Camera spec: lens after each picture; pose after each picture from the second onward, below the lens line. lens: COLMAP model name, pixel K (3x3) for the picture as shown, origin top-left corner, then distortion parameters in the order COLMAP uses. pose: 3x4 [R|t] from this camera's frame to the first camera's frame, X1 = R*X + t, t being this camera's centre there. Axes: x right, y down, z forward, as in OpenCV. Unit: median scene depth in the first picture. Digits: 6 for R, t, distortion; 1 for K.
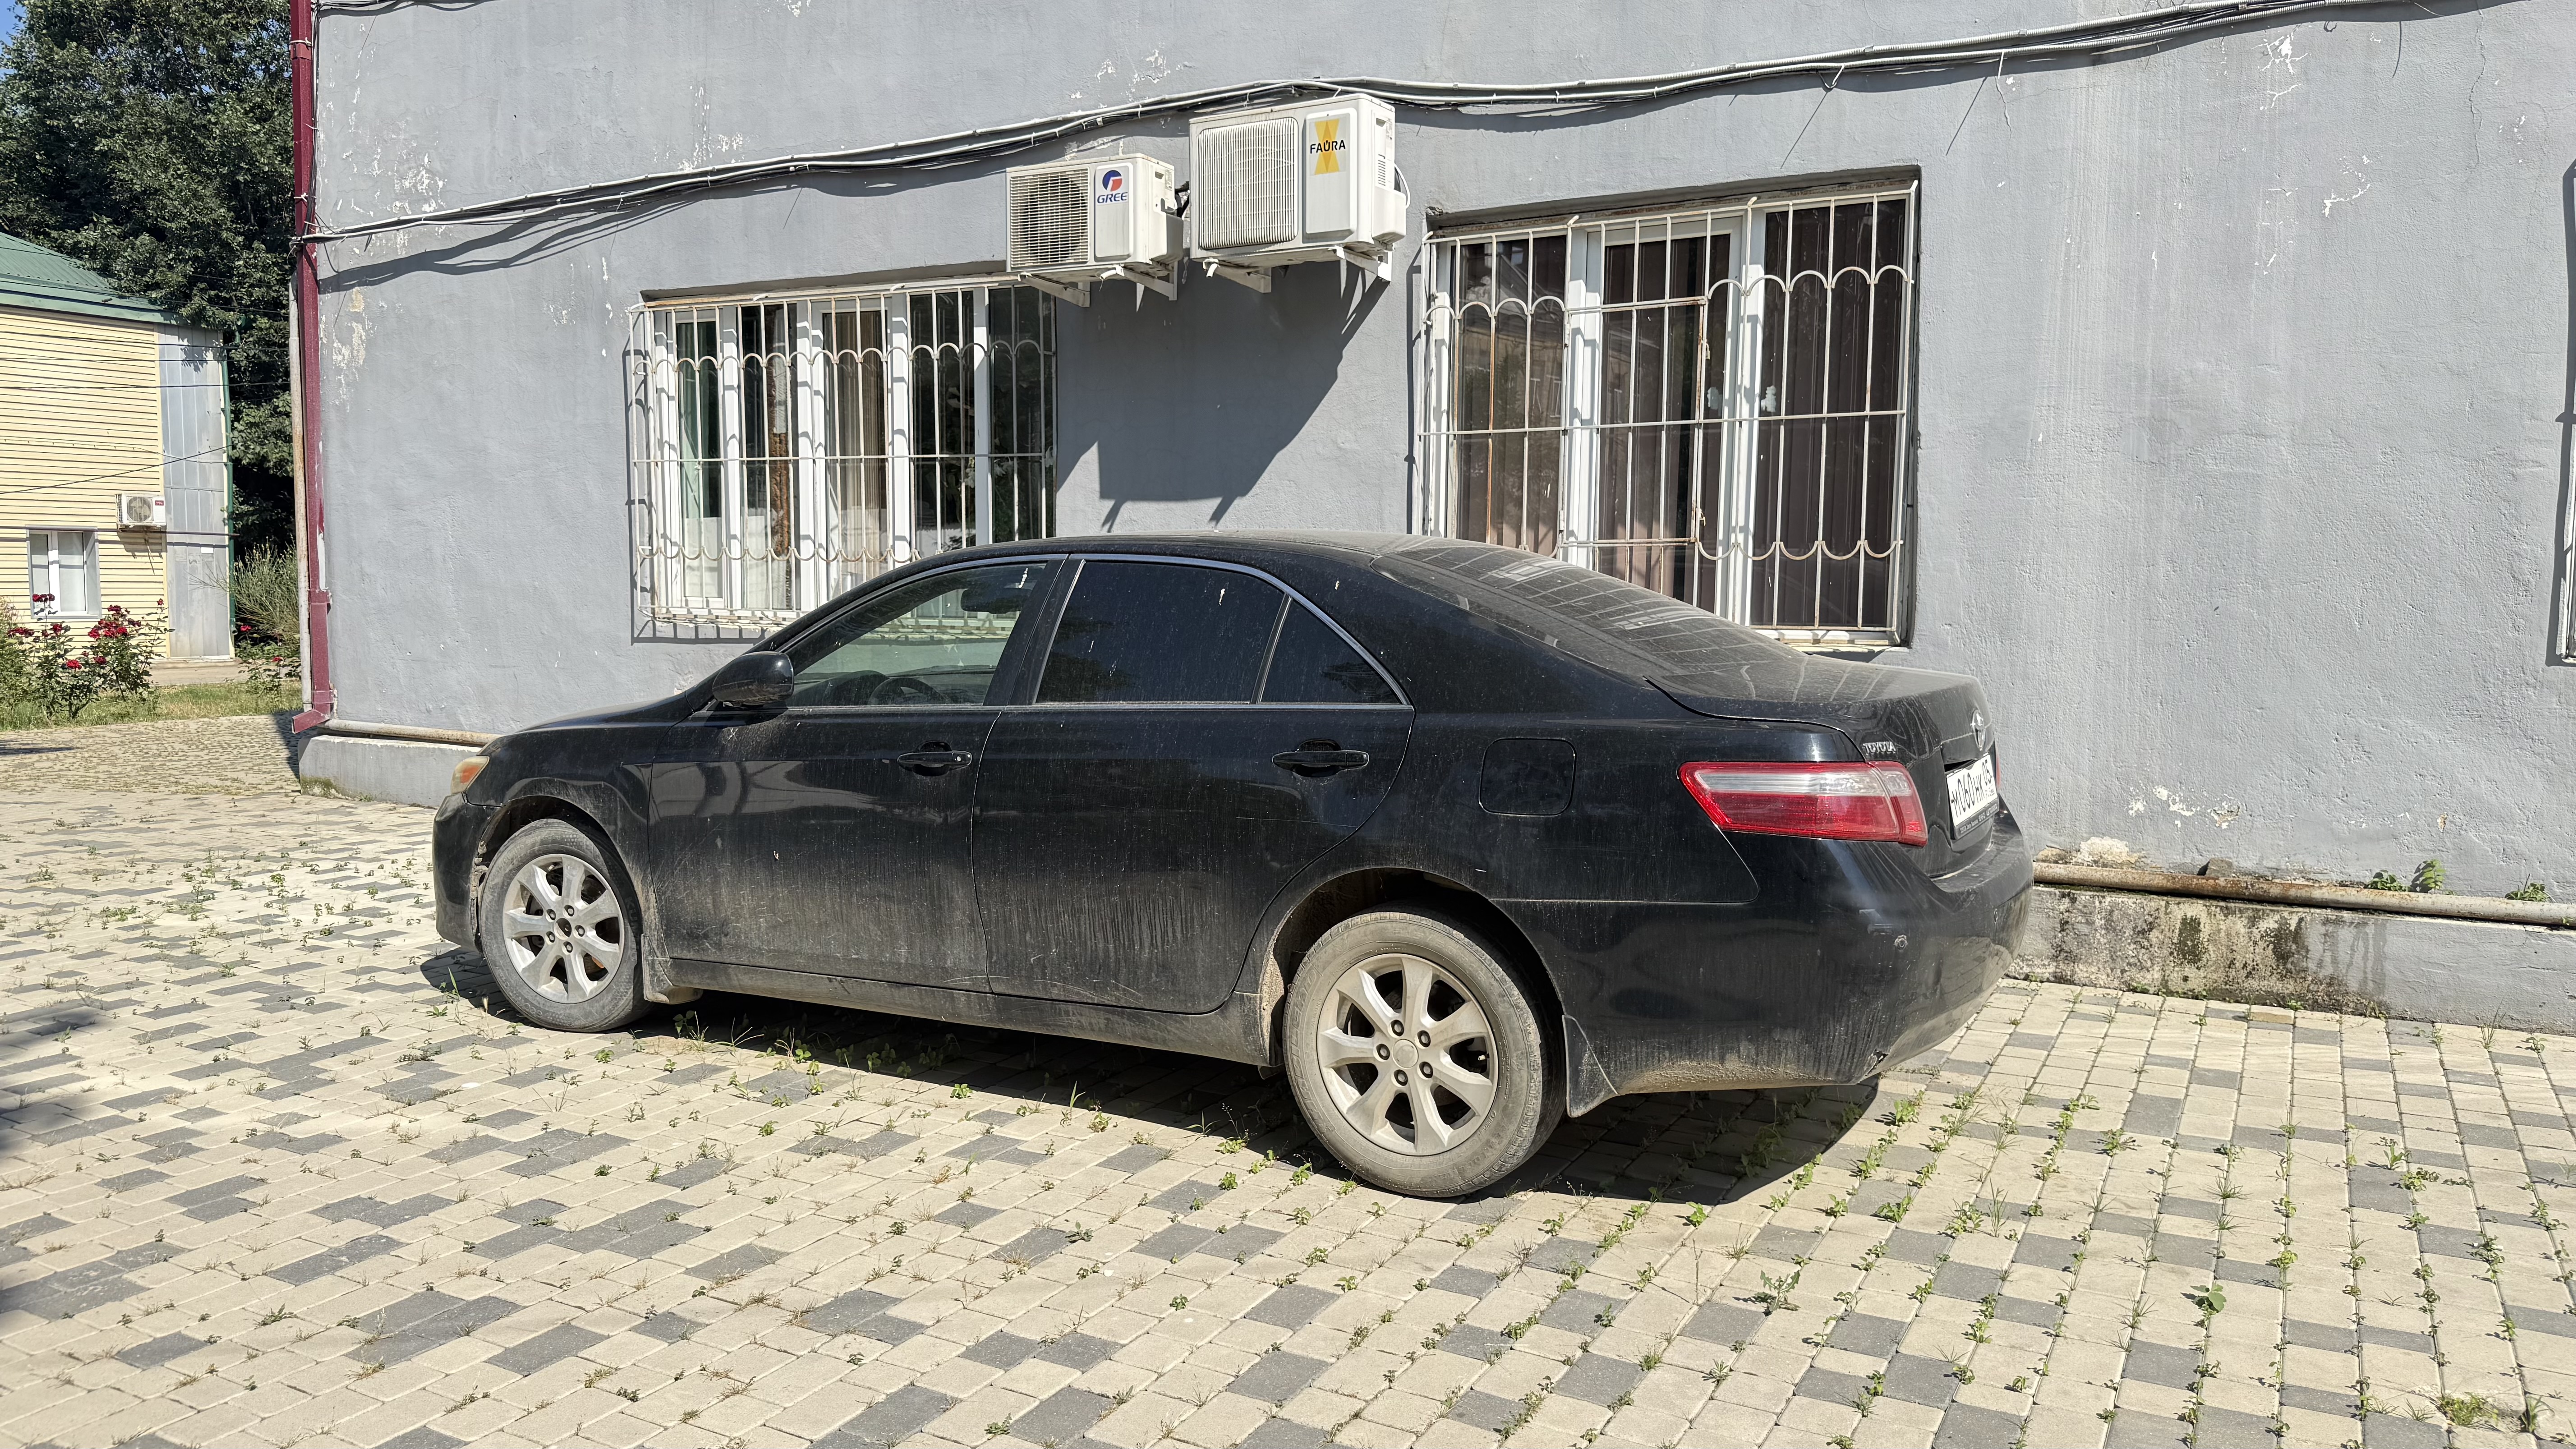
lens RADIAL K [[1743.9, 0, 1253.2], [0, 1743.9, 737.8], [0, 0, 1]] dist [0.099129, -0.167819]
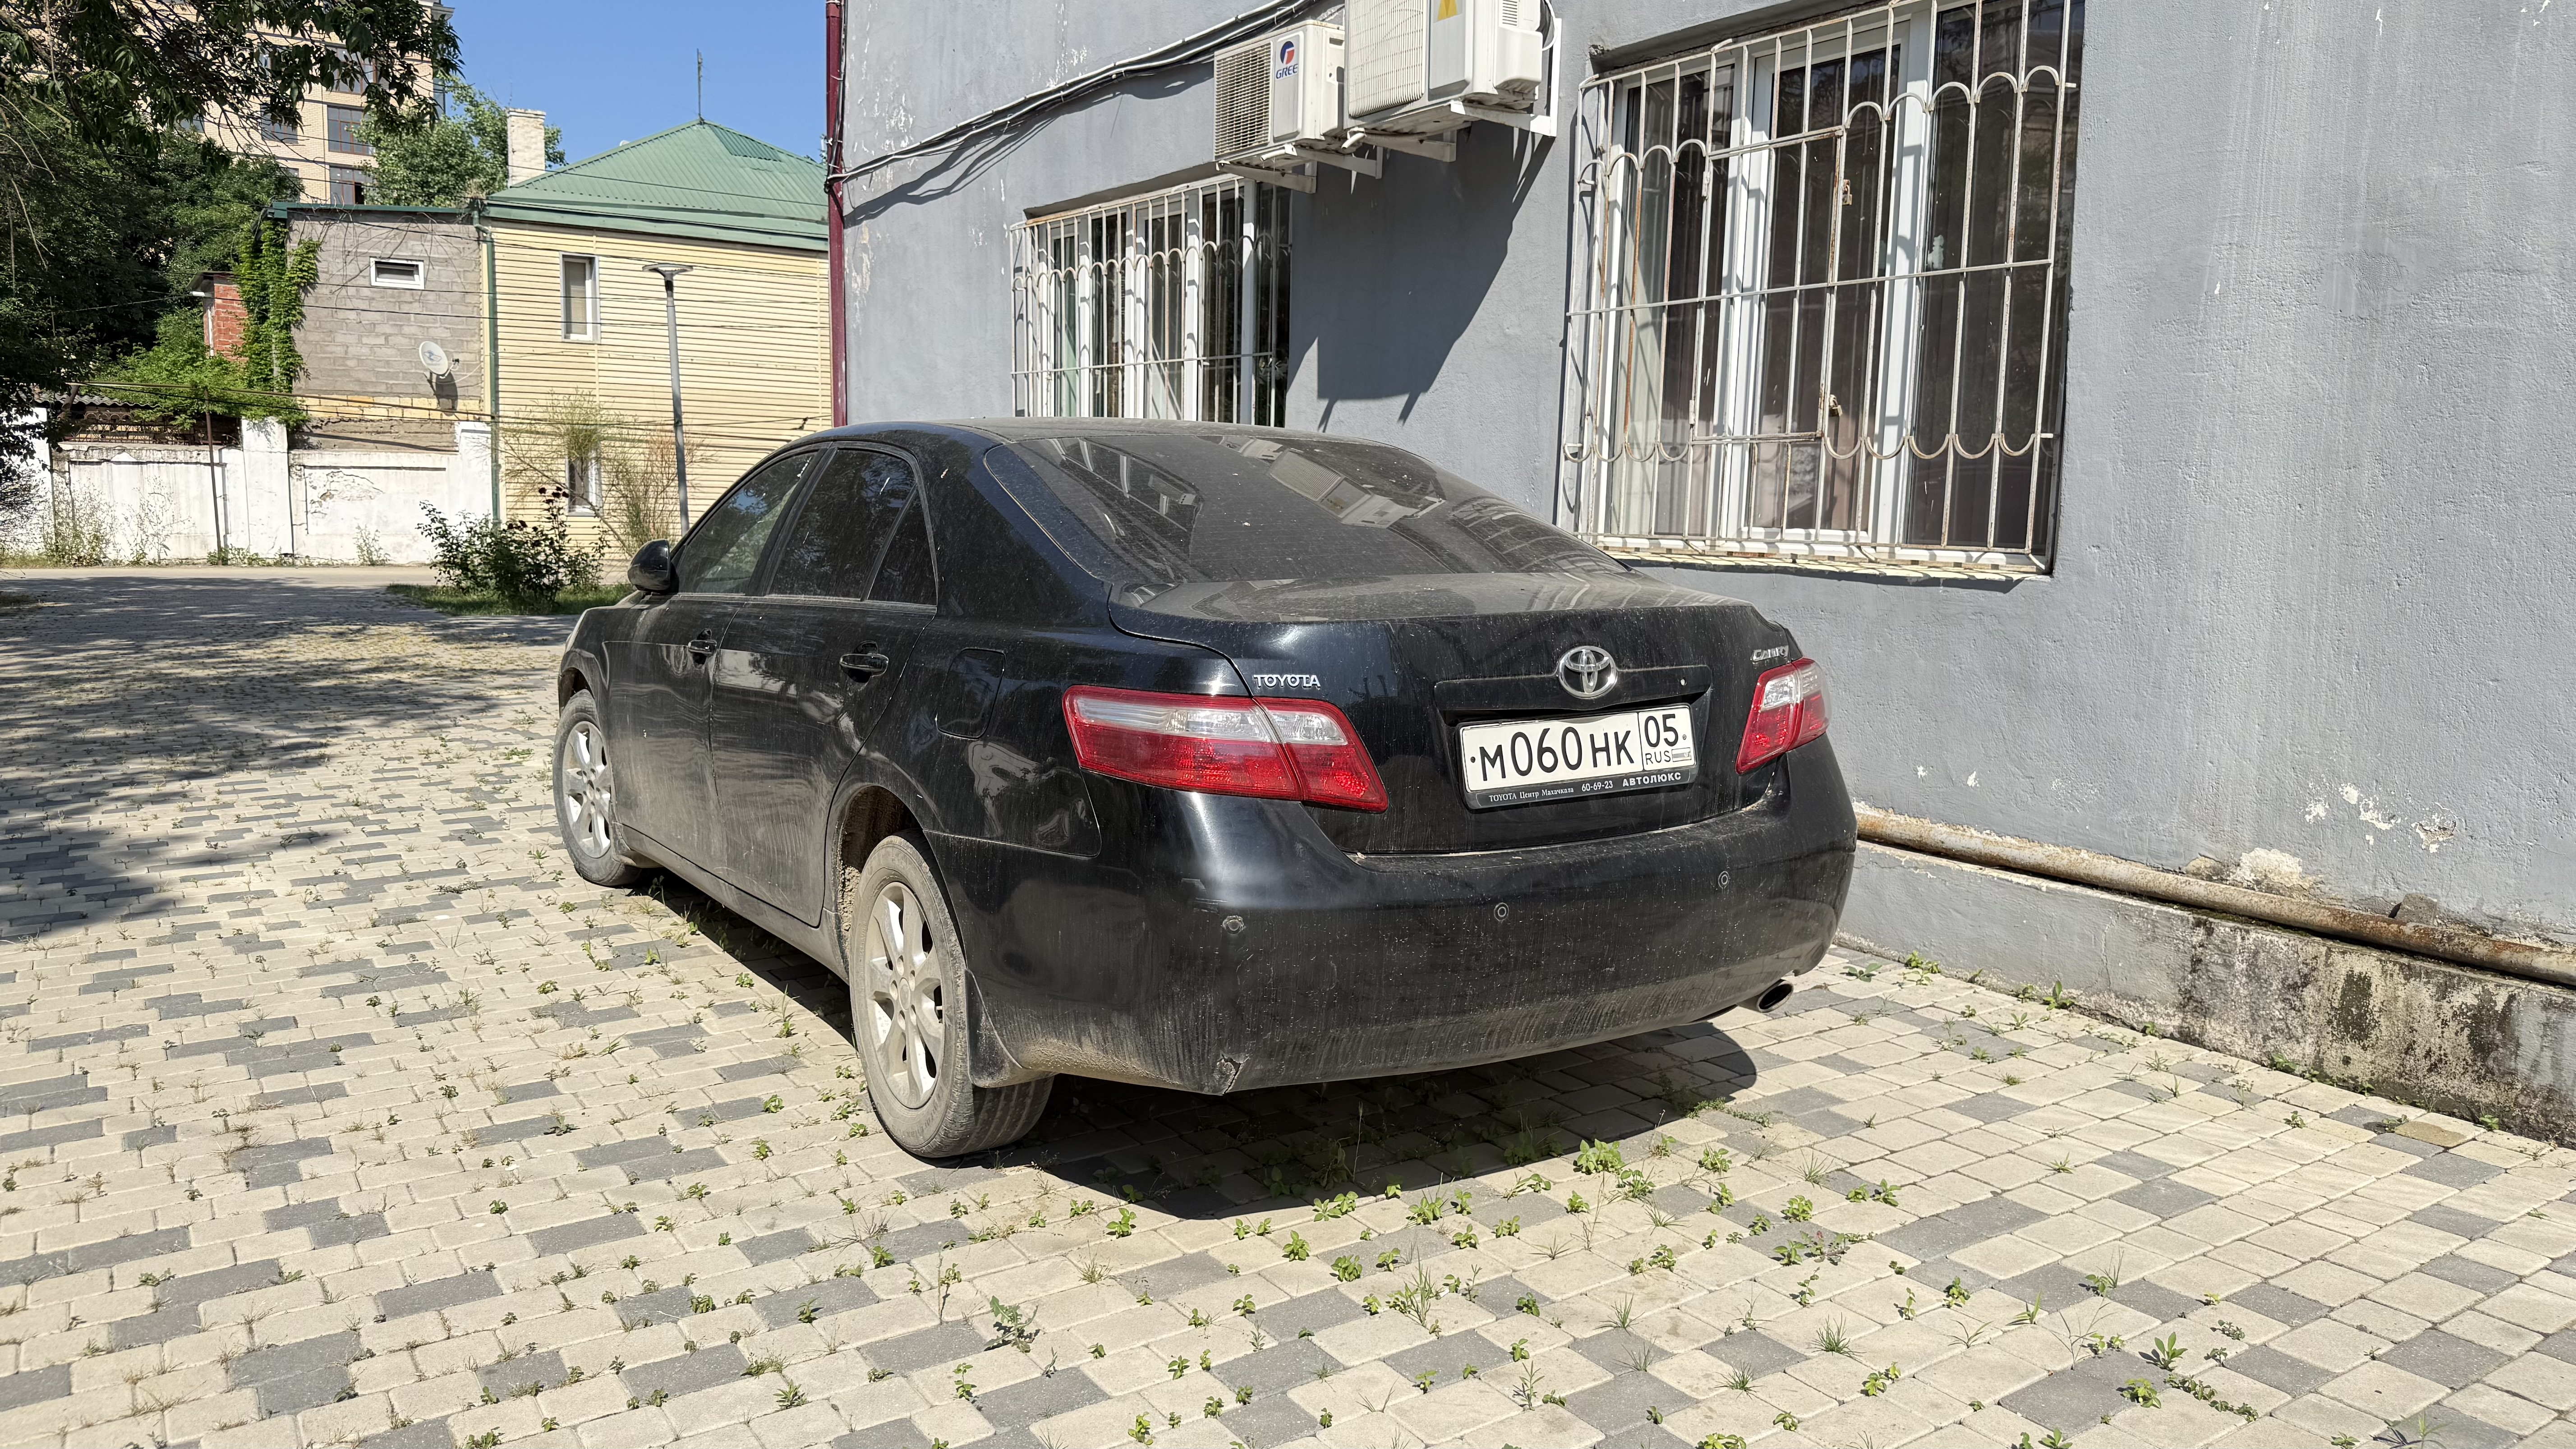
lens RADIAL K [[1754.9, 0, 1288.0], [0, 1754.9, 724.5], [0, 0, 1]] dist [0.056481, -0.077281]
pose [[0.897525, 0.068902, -0.435548, 0.459844], [-0.053120, 0.997418, 0.048326, -0.008158], [0.437753, -0.020237, 0.898867, 0.194773]]
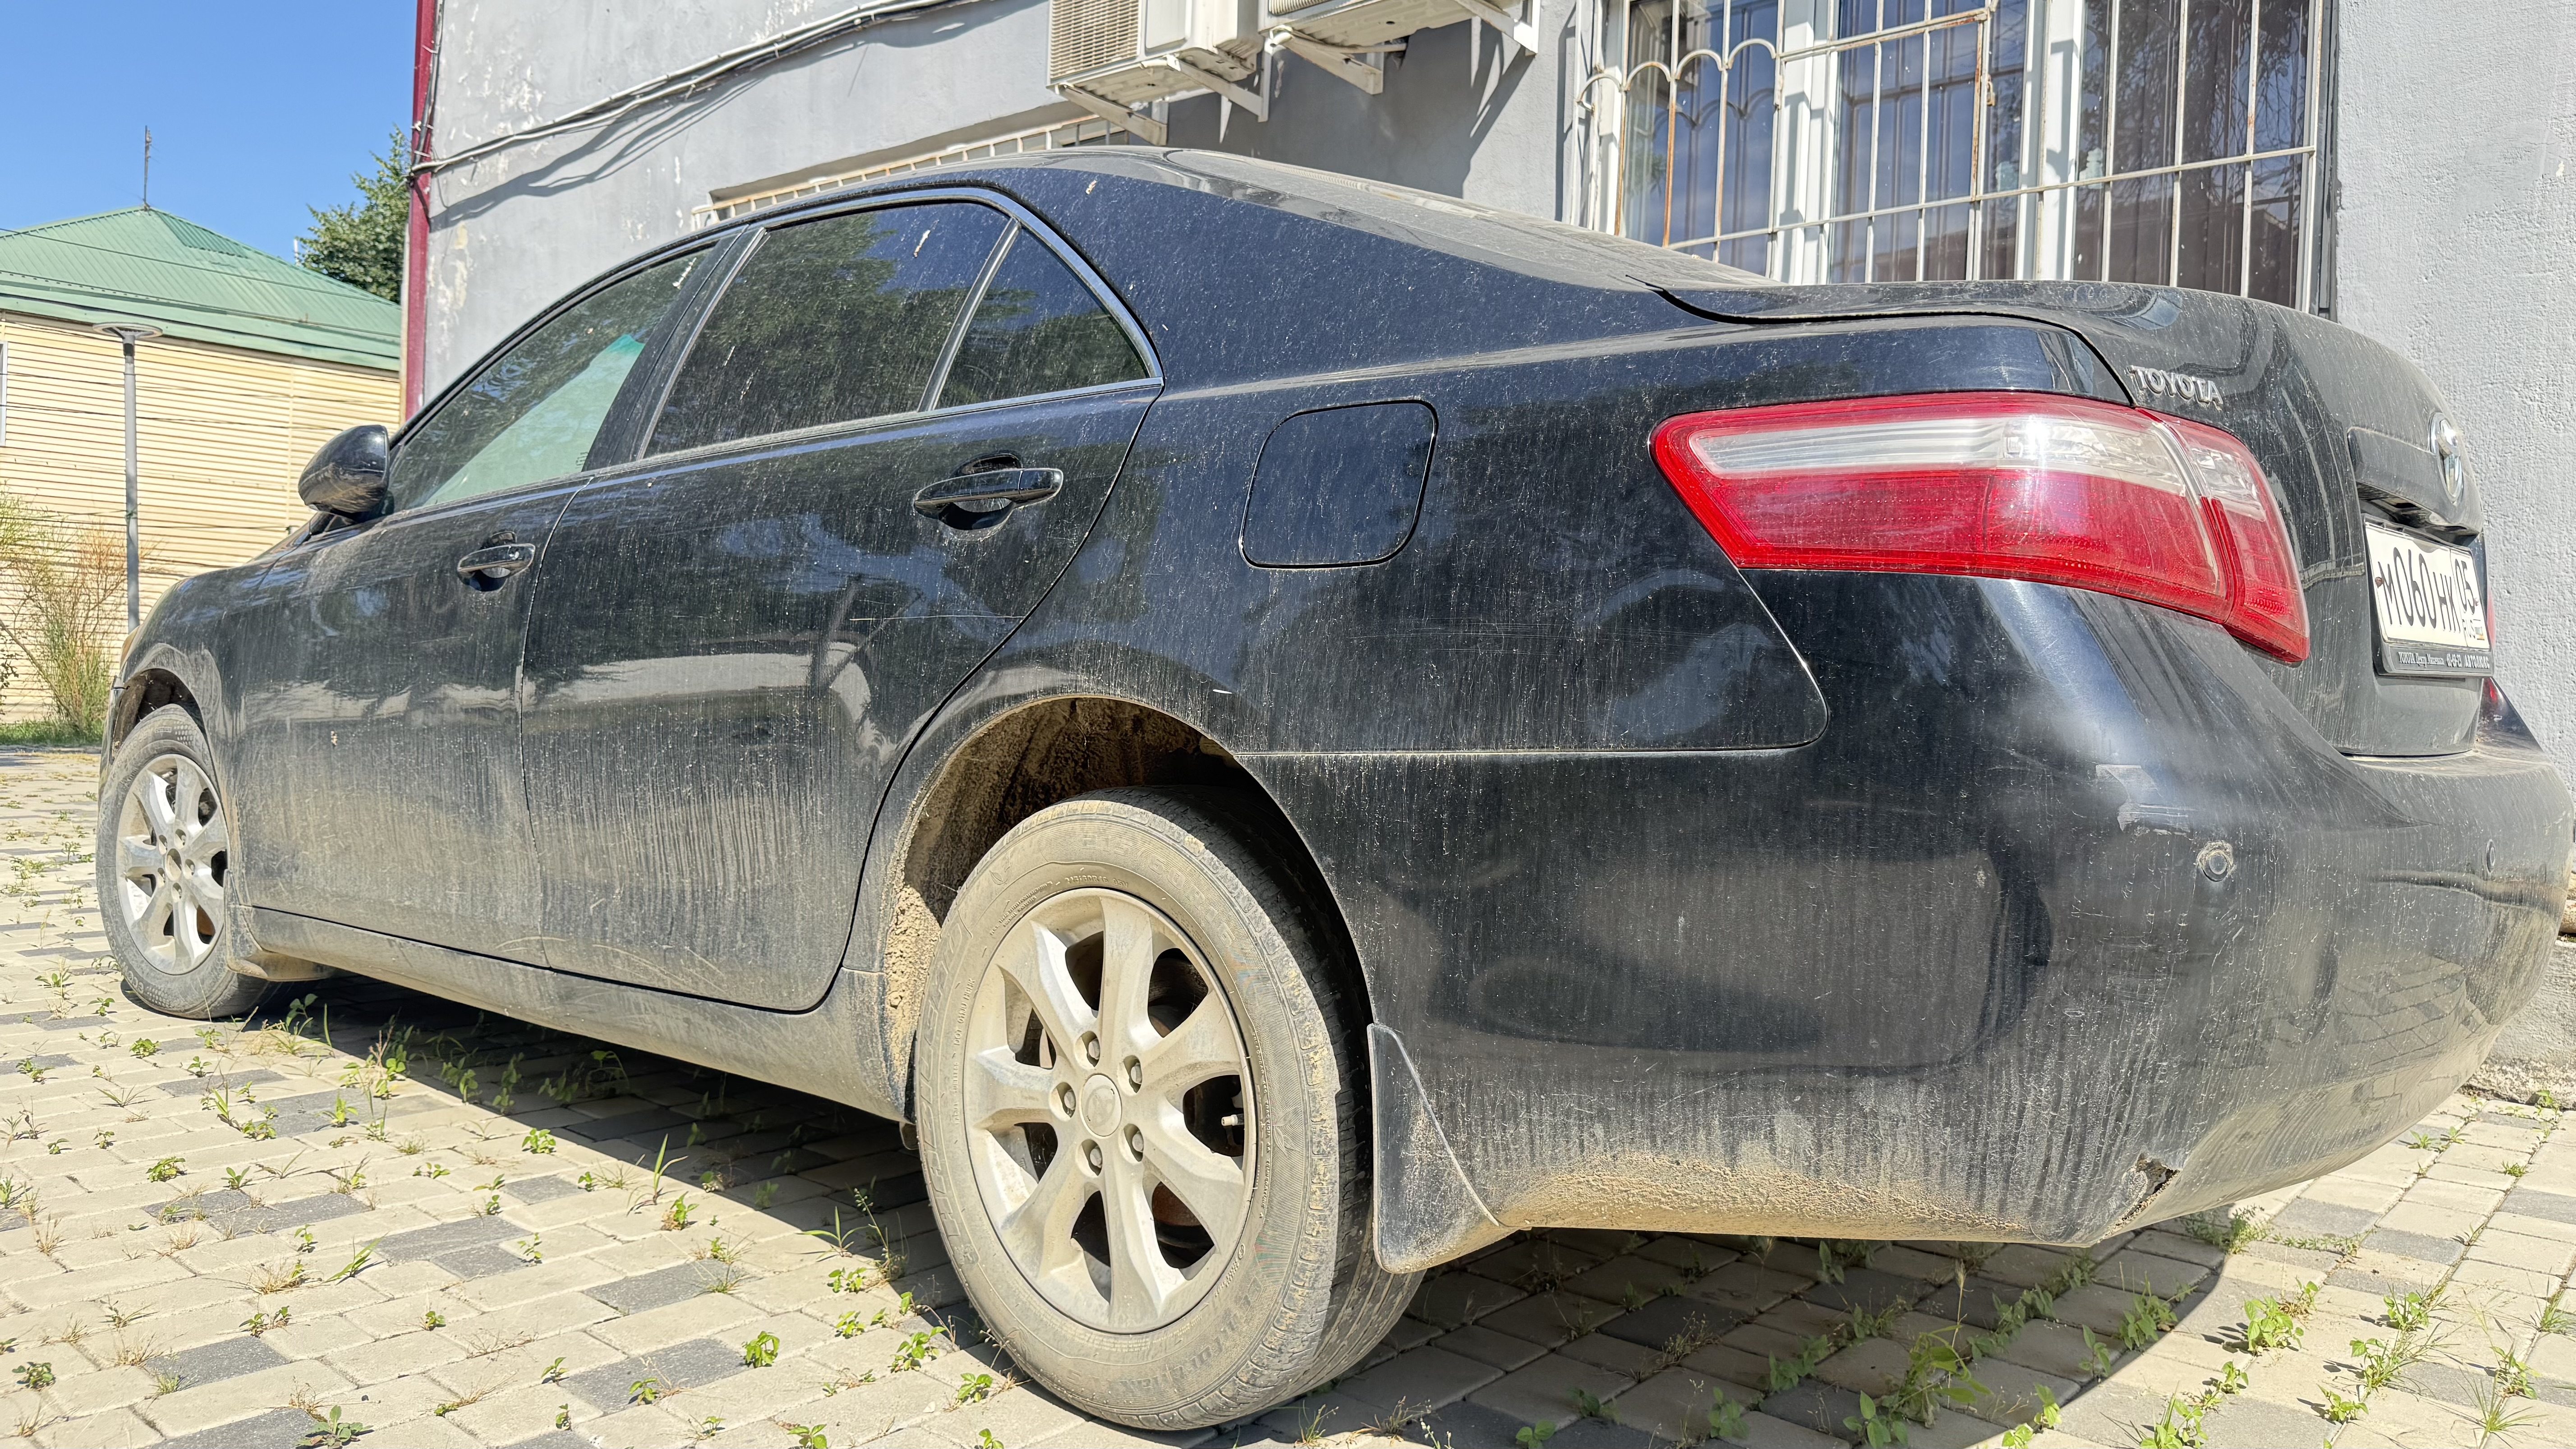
lens RADIAL K [[1793.1, 0, 1288.0], [0, 1793.1, 724.5], [0, 0, 1]] dist [-0.006094, -0.003203]
pose [[0.982233, 0.033964, -0.184566, 0.156074], [-0.046908, 0.996702, -0.066225, 0.077075], [0.181708, 0.073706, 0.980586, 0.379919]]
